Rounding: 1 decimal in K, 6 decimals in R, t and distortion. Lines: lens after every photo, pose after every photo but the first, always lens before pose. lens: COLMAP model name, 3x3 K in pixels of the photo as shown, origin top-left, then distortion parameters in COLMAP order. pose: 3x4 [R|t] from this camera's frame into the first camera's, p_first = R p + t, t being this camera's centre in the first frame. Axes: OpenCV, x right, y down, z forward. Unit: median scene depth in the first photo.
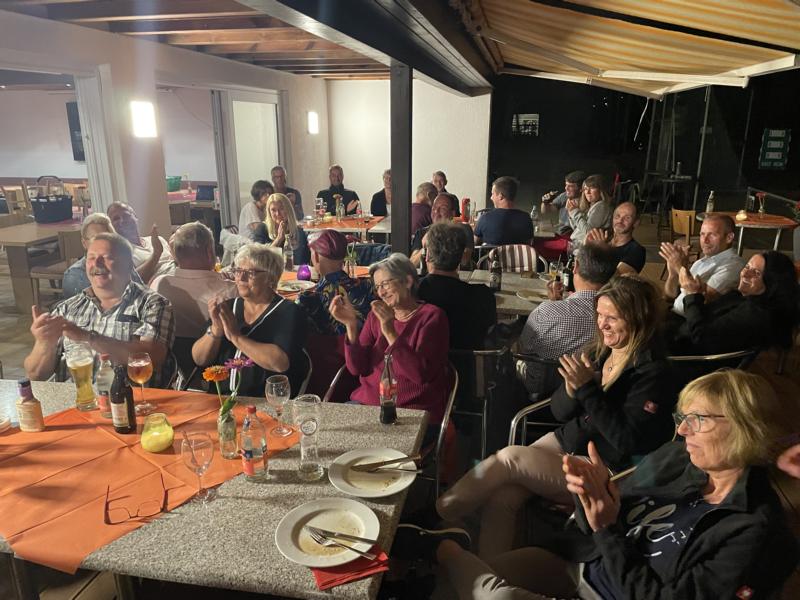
lens RADIAL K [[576.7, 0, 400.7], [0, 576.7, 278.0], [0, 0, 1]] dist [0.003258, -0.027309]
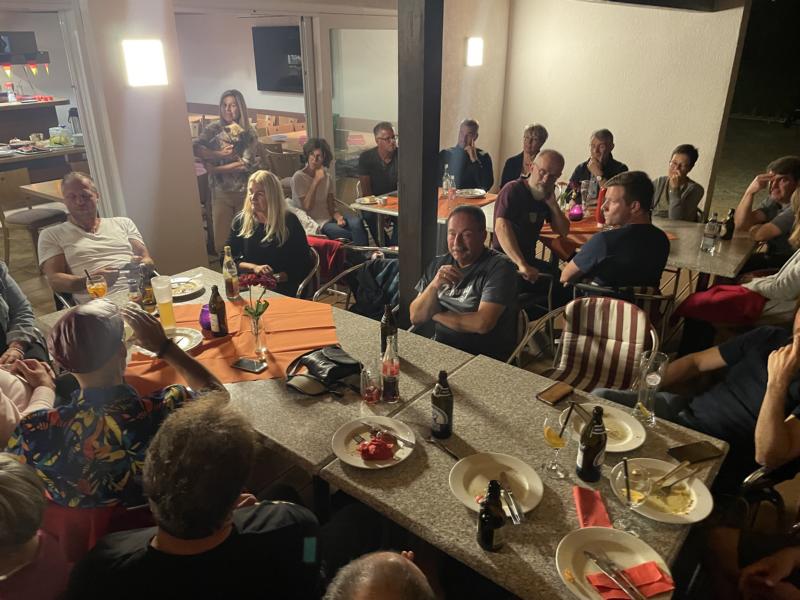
lens RADIAL K [[591.1, 0, 396.0], [0, 591.1, 297.8], [0, 0, 1]] dist [0.065632, -0.086711]
pose [[0.922336, 0.140922, -0.359775, 0.191173], [-0.087888, 0.983228, 0.159810, -0.121464], [0.376262, -0.115779, 0.919251, 0.344779]]
